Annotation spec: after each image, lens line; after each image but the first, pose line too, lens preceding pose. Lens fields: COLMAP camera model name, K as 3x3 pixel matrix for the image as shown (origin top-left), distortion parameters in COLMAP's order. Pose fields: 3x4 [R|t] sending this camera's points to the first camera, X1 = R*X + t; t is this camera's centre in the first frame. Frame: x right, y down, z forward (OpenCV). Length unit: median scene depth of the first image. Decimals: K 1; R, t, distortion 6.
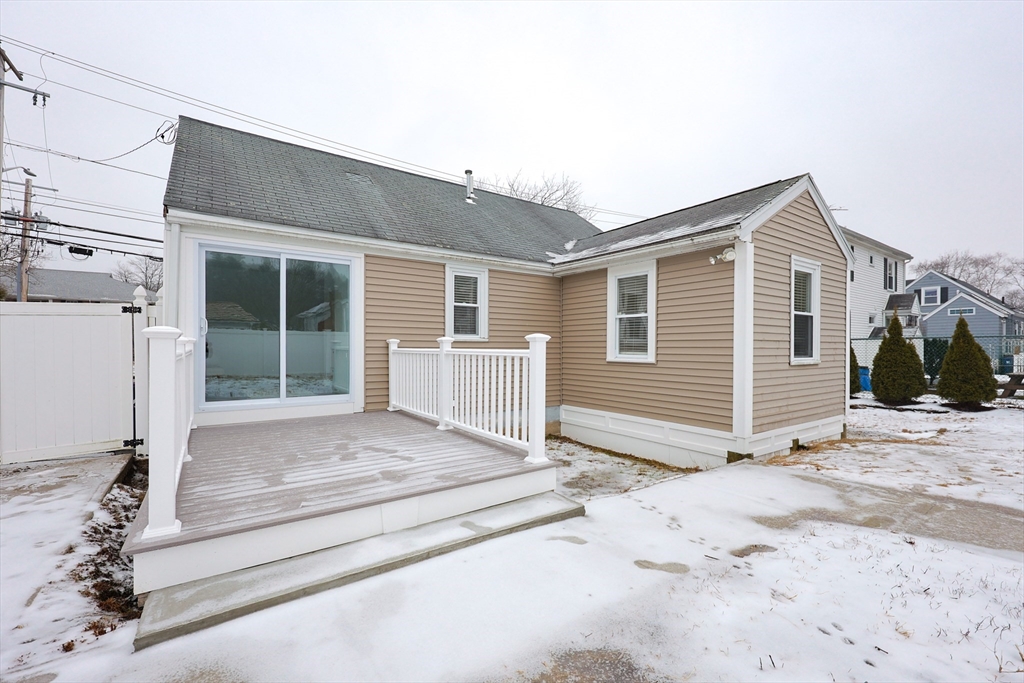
lens RADIAL K [[434.2, 0, 521.3], [0, 434.2, 347.2], [0, 0, 1]] dist [-0.000580, -0.000044]
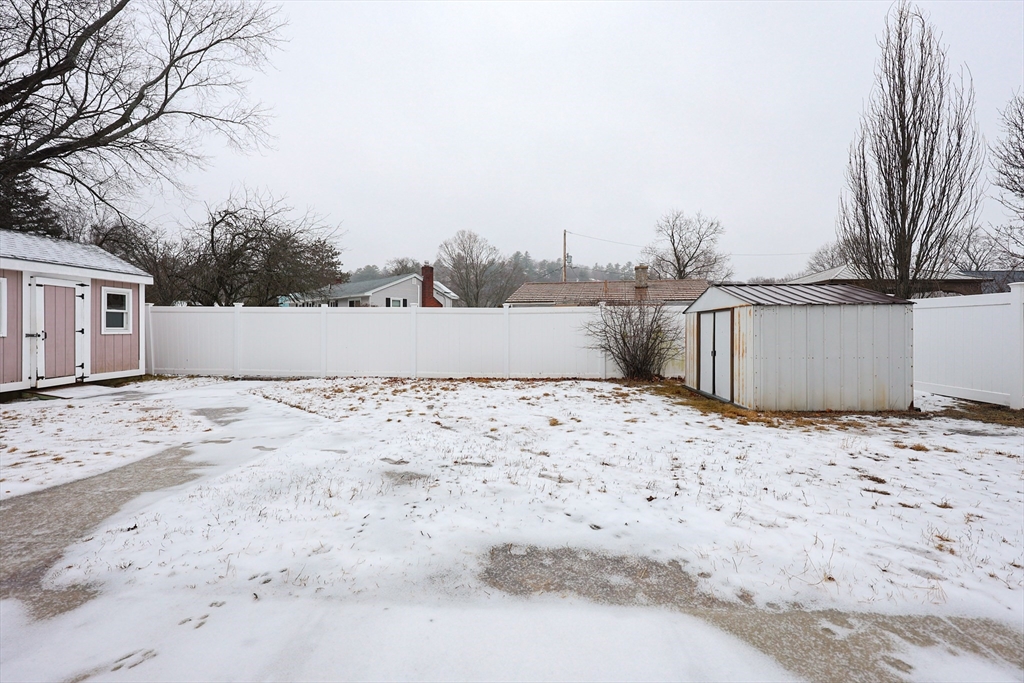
lens RADIAL K [[443.2, 0, 520.7], [0, 443.2, 336.1], [0, 0, 1]] dist [-0.000211, -0.000245]
pose [[-0.795952, -0.015410, 0.605164, -0.152648], [-0.003830, 0.999784, 0.020420, -0.001987], [-0.605348, 0.013935, -0.795839, 0.482724]]
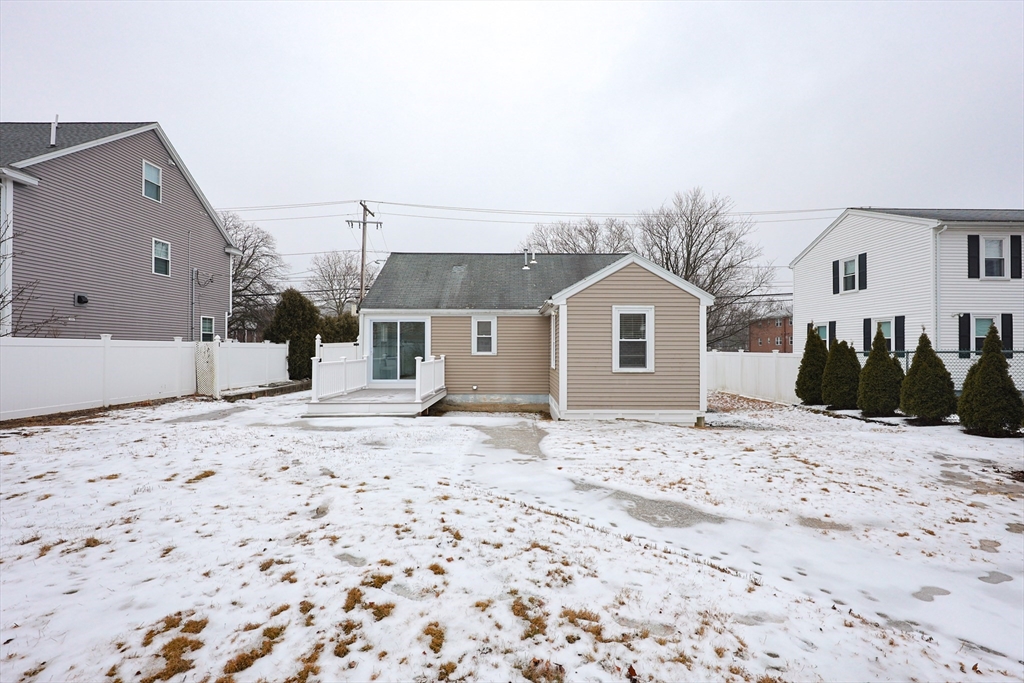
lens RADIAL K [[429.4, 0, 526.6], [0, 429.4, 347.7], [0, 0, 1]] dist [-0.001178, 0.000018]
pose [[0.829098, -0.003900, -0.559090, 1.105745], [-0.000353, 0.999972, -0.007499, -0.035051], [0.559104, 0.006415, 0.829073, -0.466937]]
